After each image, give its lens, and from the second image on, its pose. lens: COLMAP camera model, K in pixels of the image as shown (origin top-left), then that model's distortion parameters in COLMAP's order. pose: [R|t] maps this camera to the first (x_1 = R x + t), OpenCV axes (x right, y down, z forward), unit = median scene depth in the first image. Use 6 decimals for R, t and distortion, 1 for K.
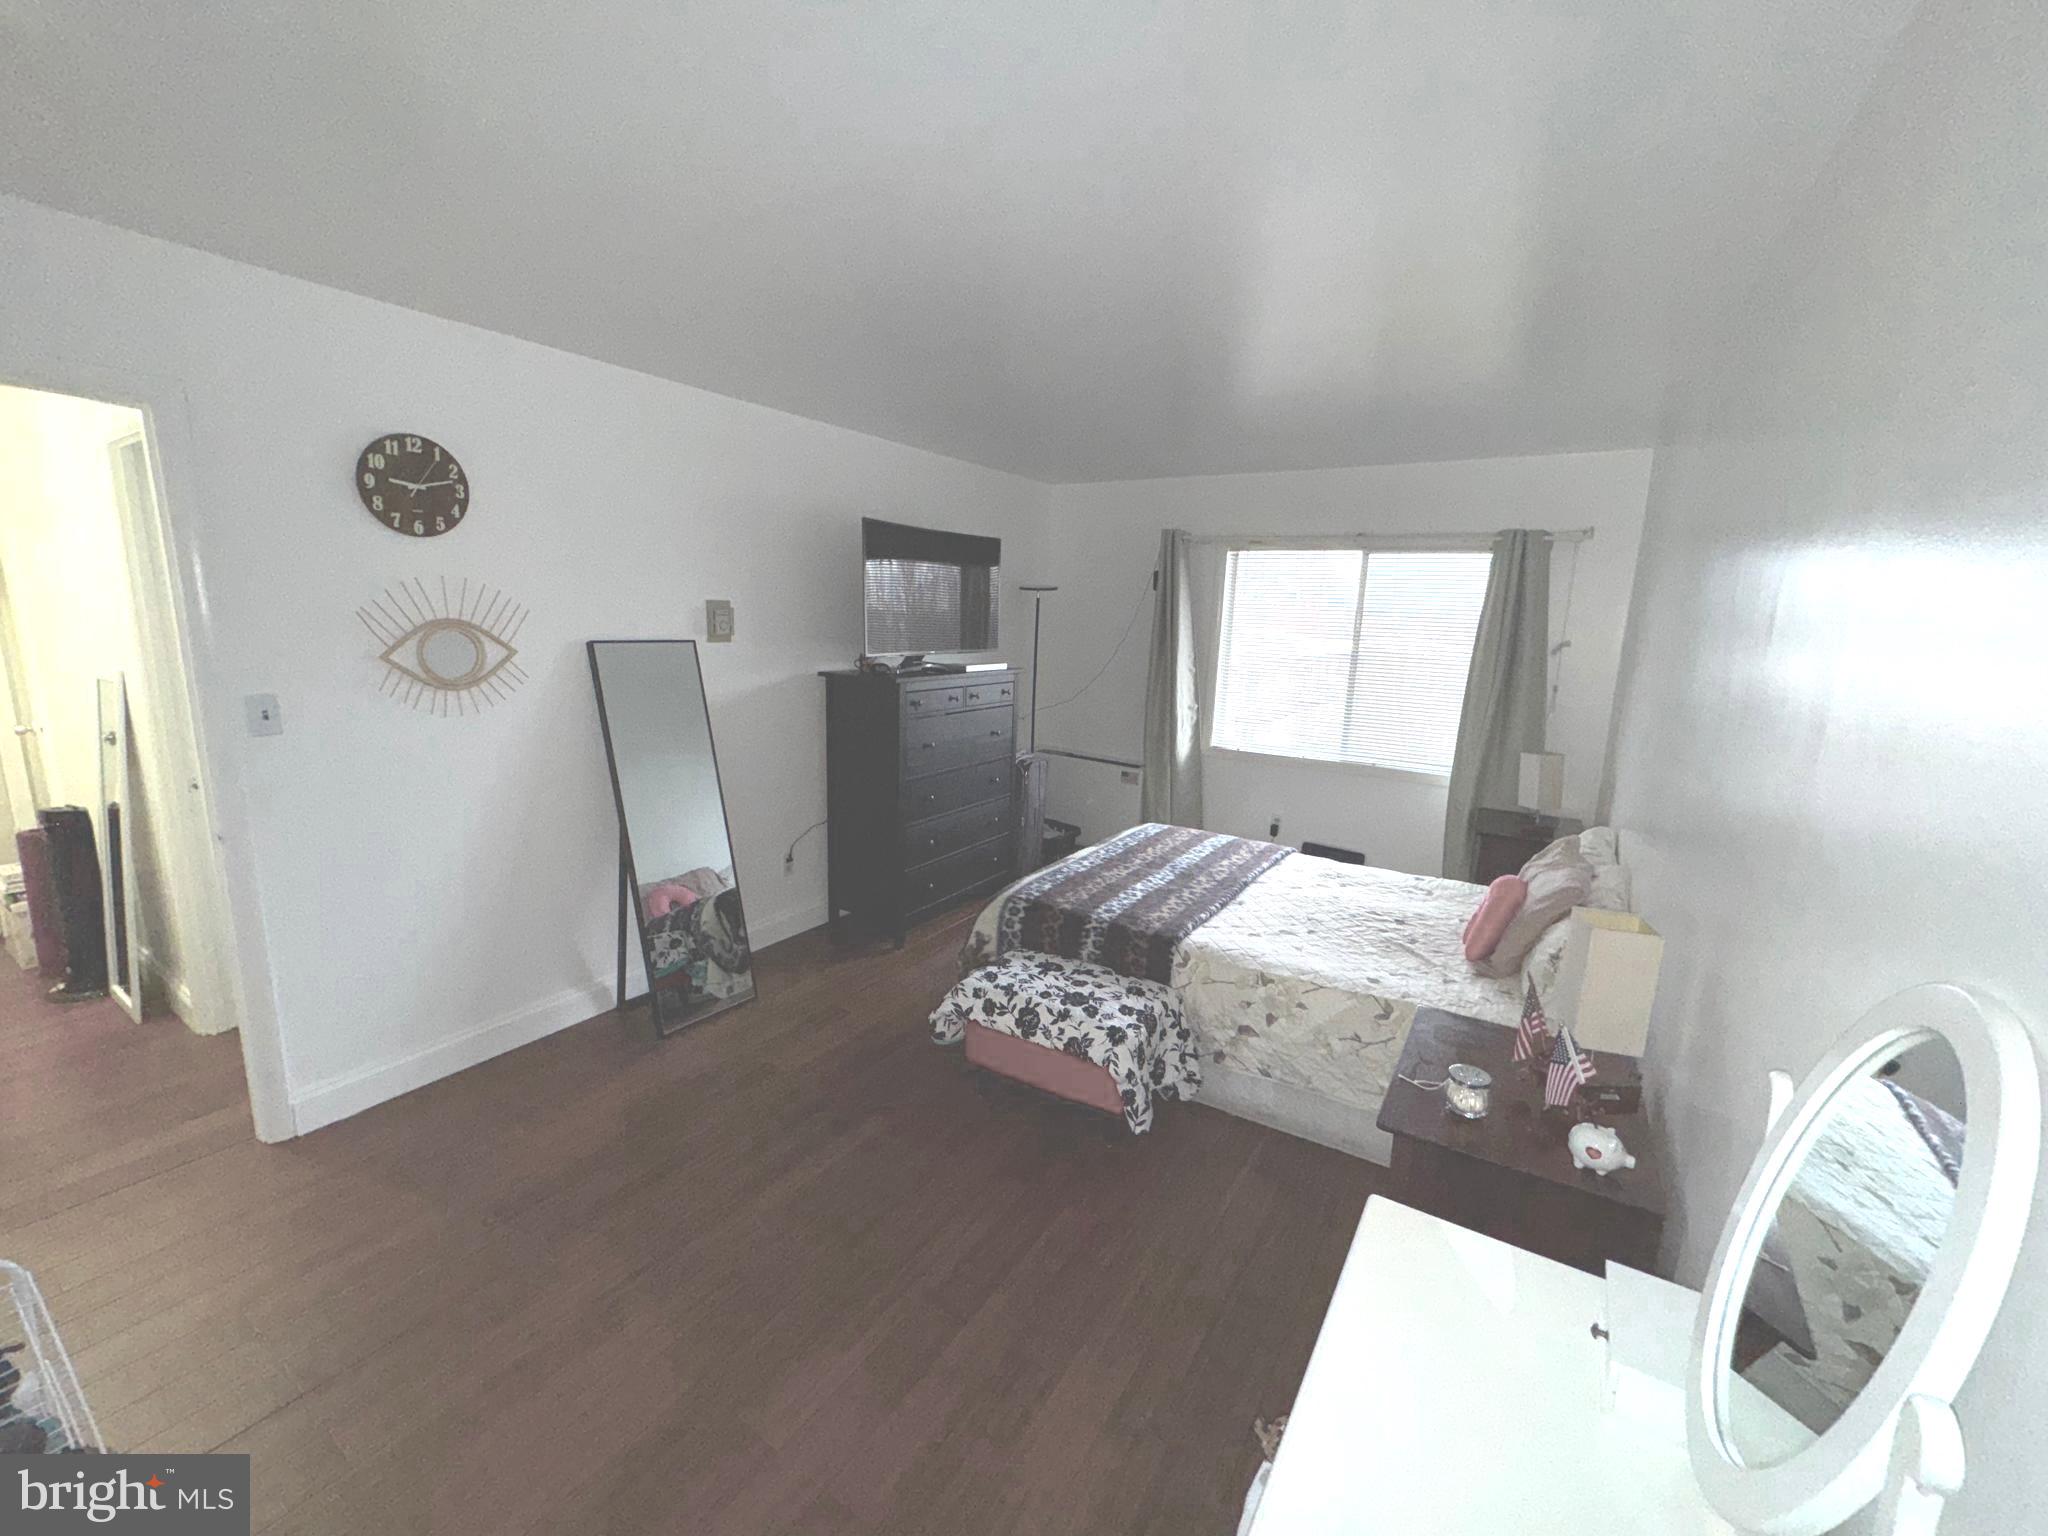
lens RADIAL K [[816.2, 0, 1022.8], [0, 816.2, 769.9], [0, 0, 1]] dist [-0.002174, -0.000427]
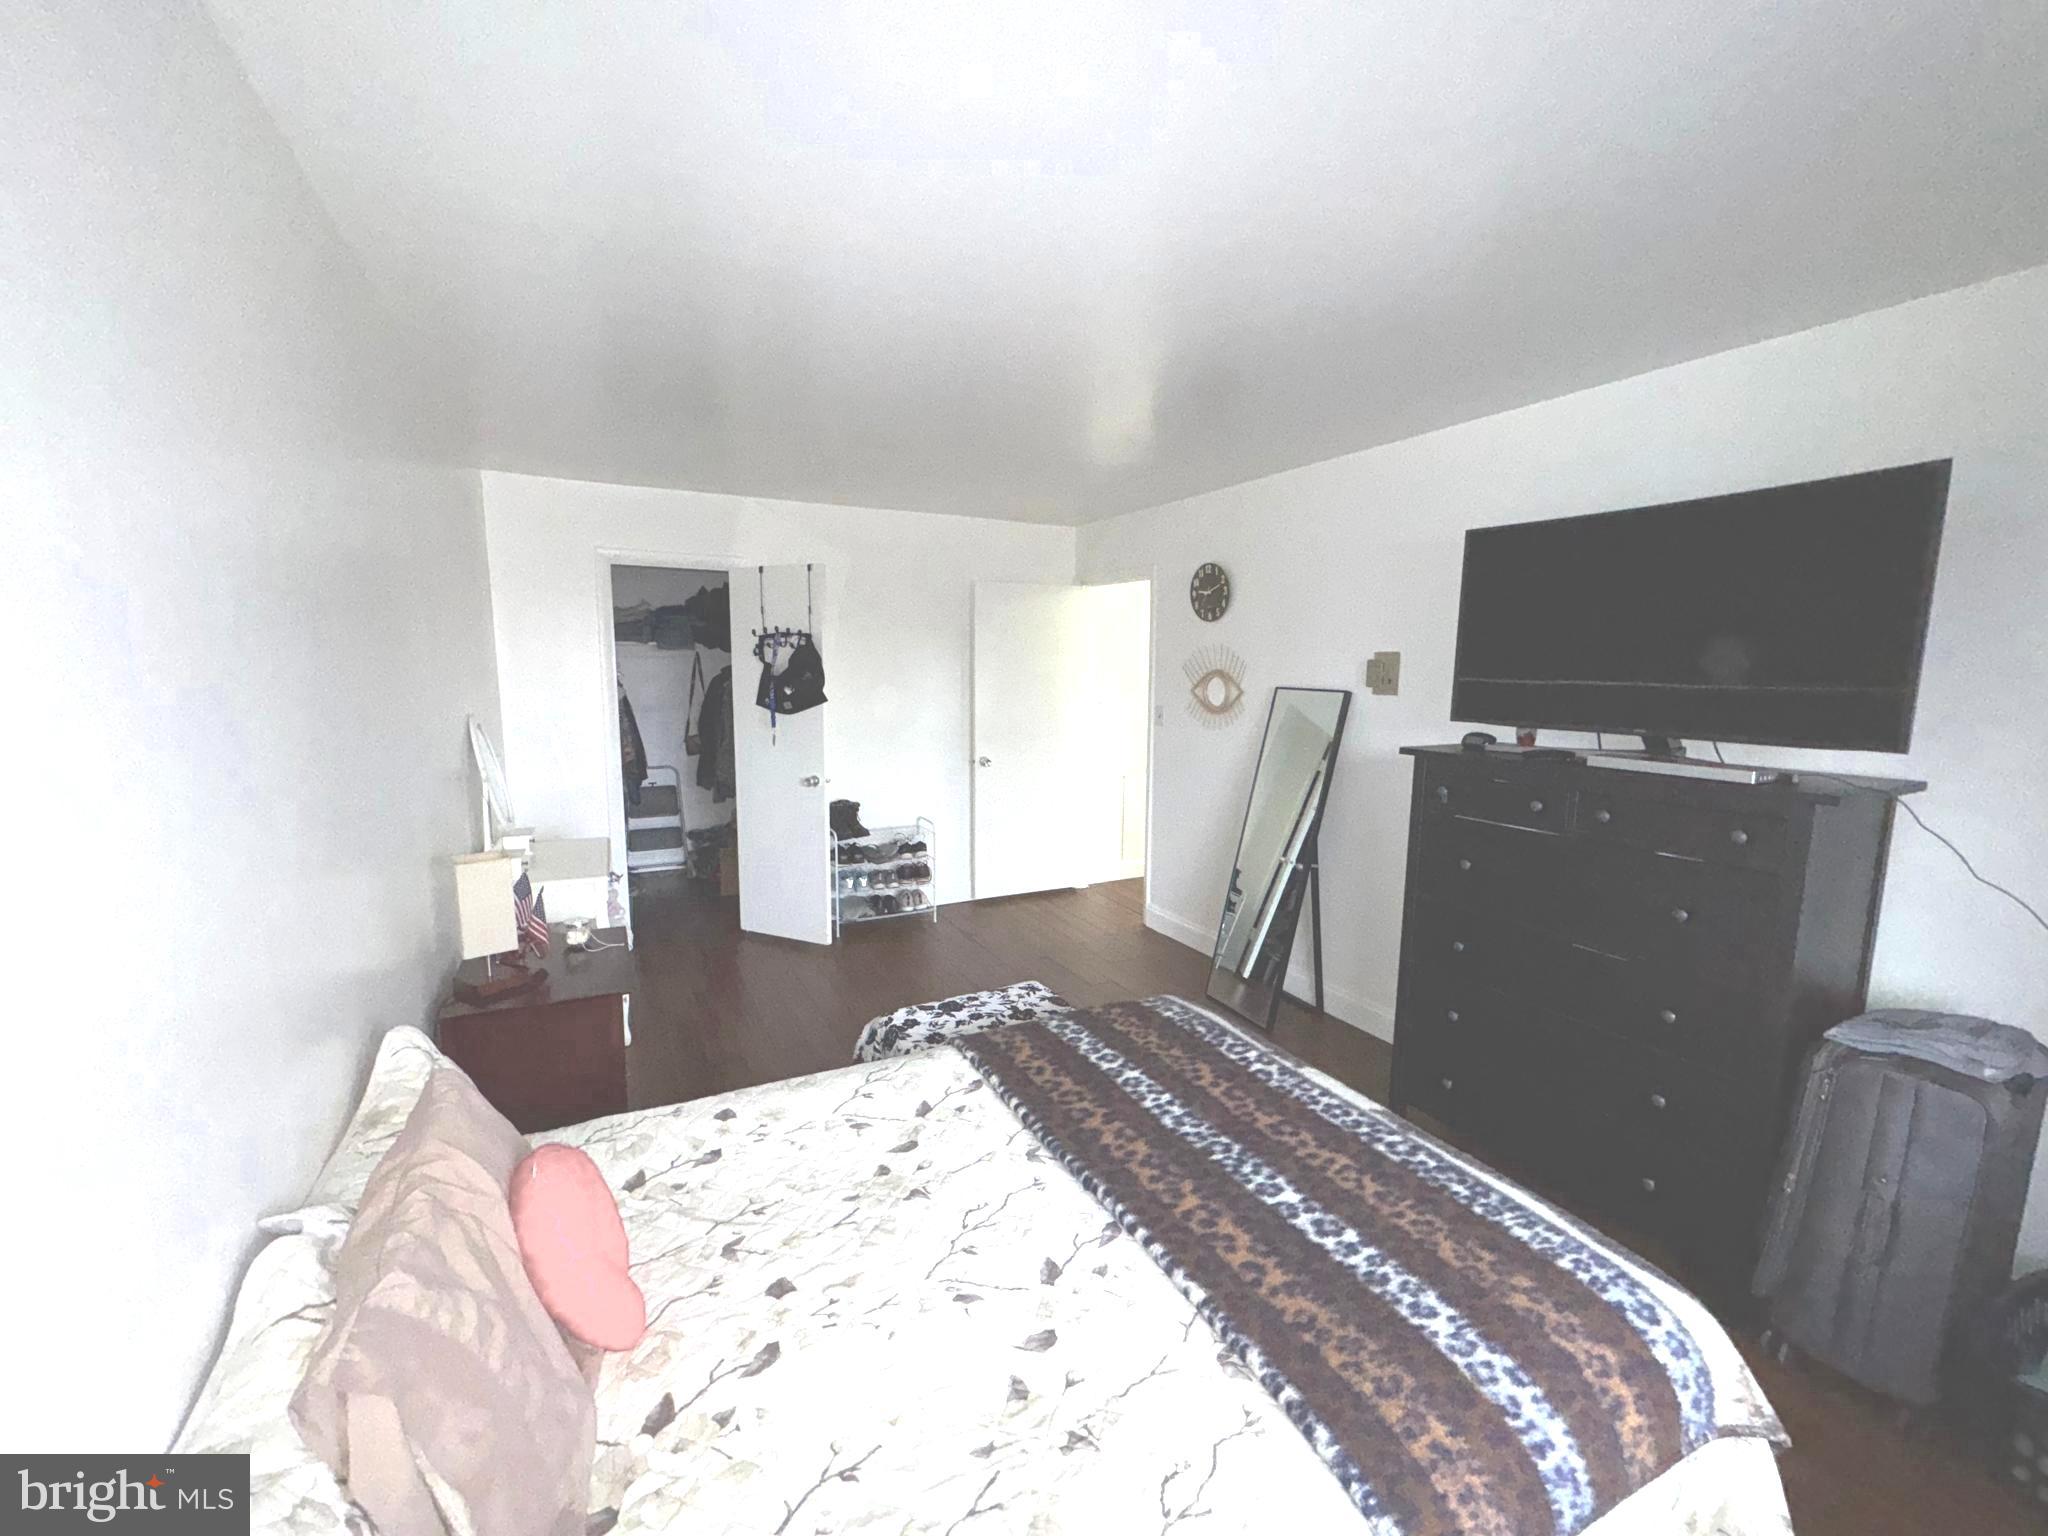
lens RADIAL K [[816.2, 0, 1022.8], [0, 816.2, 769.9], [0, 0, 1]] dist [-0.002174, -0.000427]
pose [[-0.496989, 0.081443, -0.863926, 0.833881], [-0.187077, 0.962118, 0.198319, -0.224566], [0.847351, 0.260183, -0.462926, 1.361557]]
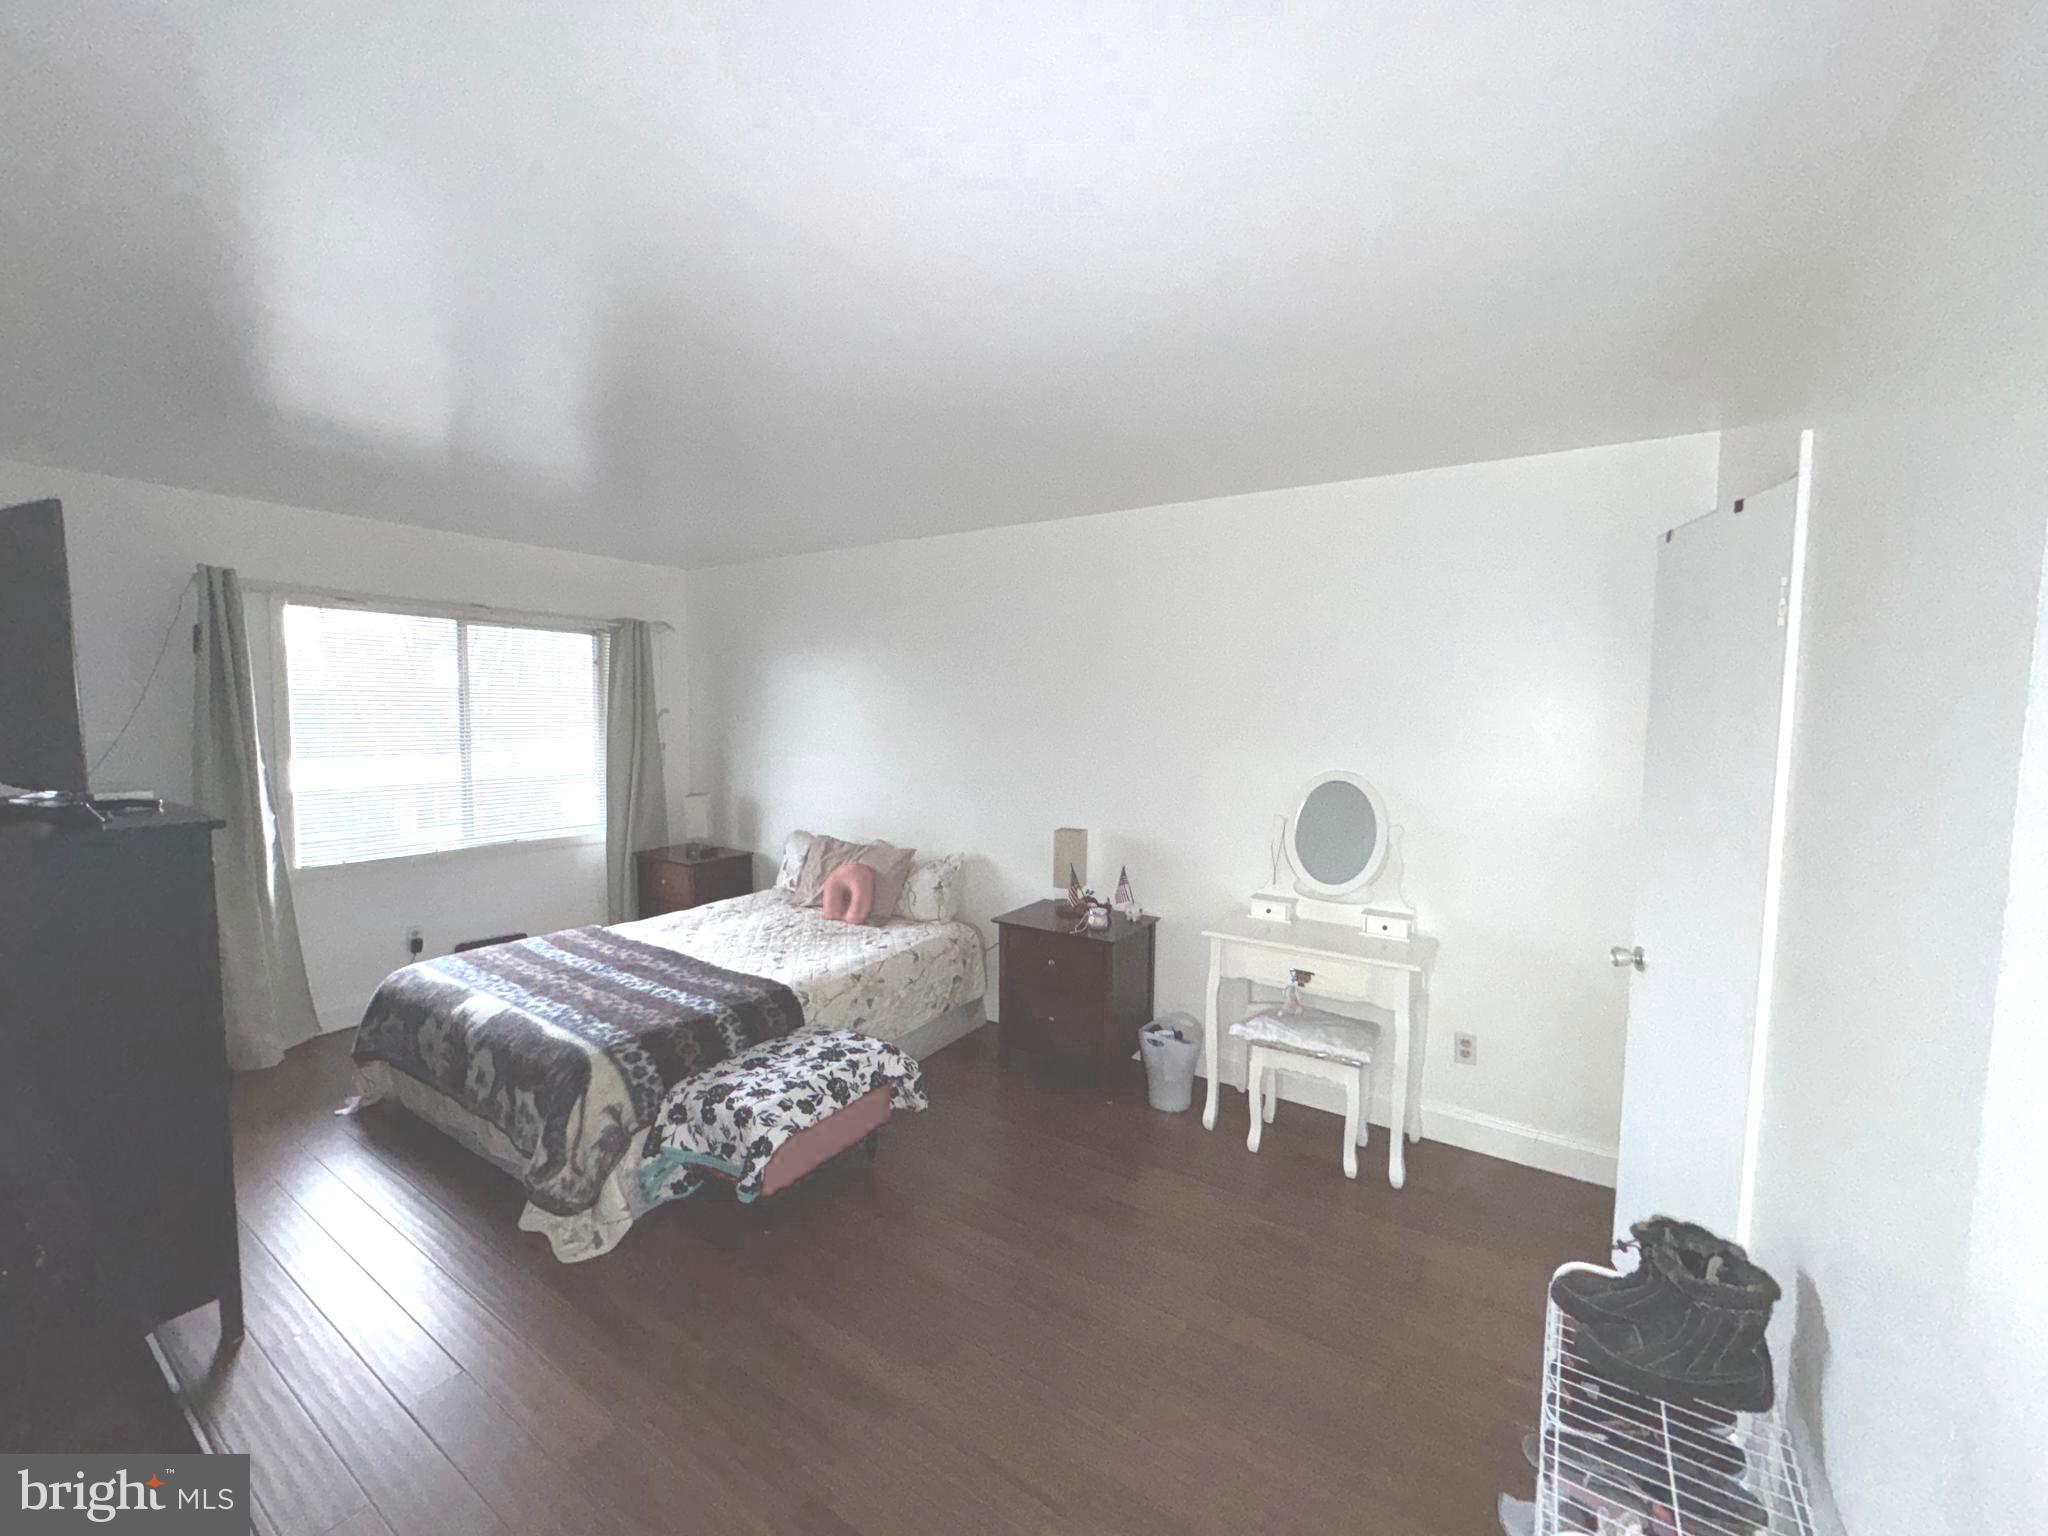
lens RADIAL K [[816.2, 0, 1022.8], [0, 816.2, 769.9], [0, 0, 1]] dist [-0.002174, -0.000427]
pose [[0.016291, -0.107867, 0.994032, -0.866230], [0.178979, 0.978421, 0.103240, -0.135386], [-0.983718, 0.176229, 0.035246, 0.594830]]
